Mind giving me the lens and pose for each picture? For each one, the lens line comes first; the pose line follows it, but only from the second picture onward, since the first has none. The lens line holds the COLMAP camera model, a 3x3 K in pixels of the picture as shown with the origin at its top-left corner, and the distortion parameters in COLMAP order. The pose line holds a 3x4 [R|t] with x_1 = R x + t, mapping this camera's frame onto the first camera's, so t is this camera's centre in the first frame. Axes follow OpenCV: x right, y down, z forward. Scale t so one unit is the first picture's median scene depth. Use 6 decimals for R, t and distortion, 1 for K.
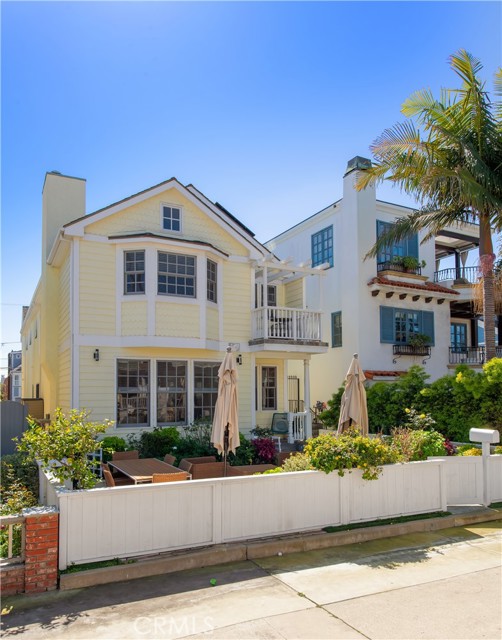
lens RADIAL K [[448.8, 0, 231.9], [0, 448.8, 383.7], [0, 0, 1]] dist [-0.002445, 0.001805]
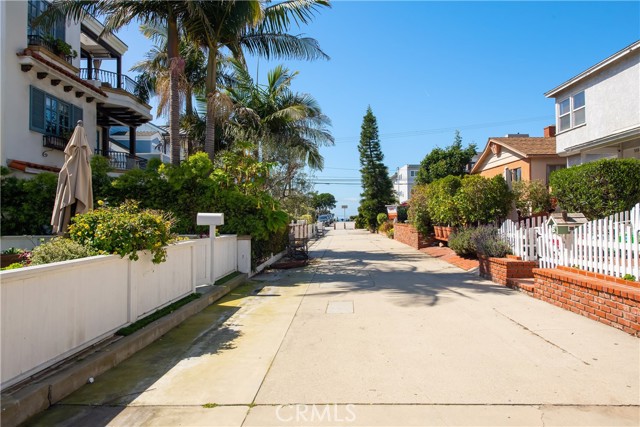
lens RADIAL K [[418.2, 0, 316.3], [0, 418.2, 213.9], [0, 0, 1]] dist [-0.008106, -0.005679]
pose [[0.462129, 0.011070, 0.886743, -0.142533], [-0.026996, 0.999634, 0.001590, 0.067376], [-0.886402, -0.024673, 0.462259, 0.227394]]
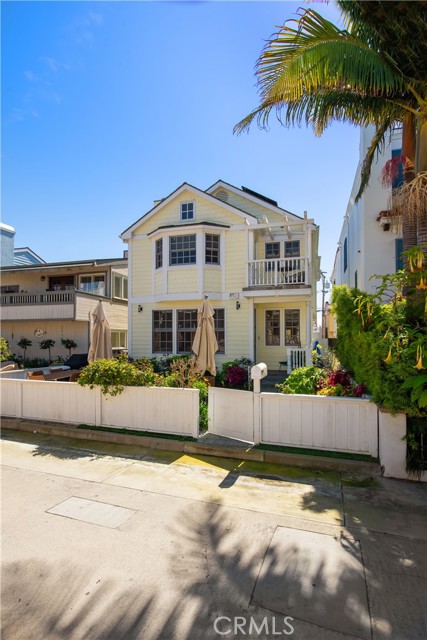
lens RADIAL K [[318.9, 0, 207.8], [0, 318.9, 333.0], [0, 0, 1]] dist [0.000786, -0.000525]
pose [[0.735187, -0.007238, -0.677826, 0.666005], [0.016344, 0.999842, 0.007051, 0.020673], [0.677667, -0.016262, 0.735189, 0.309186]]
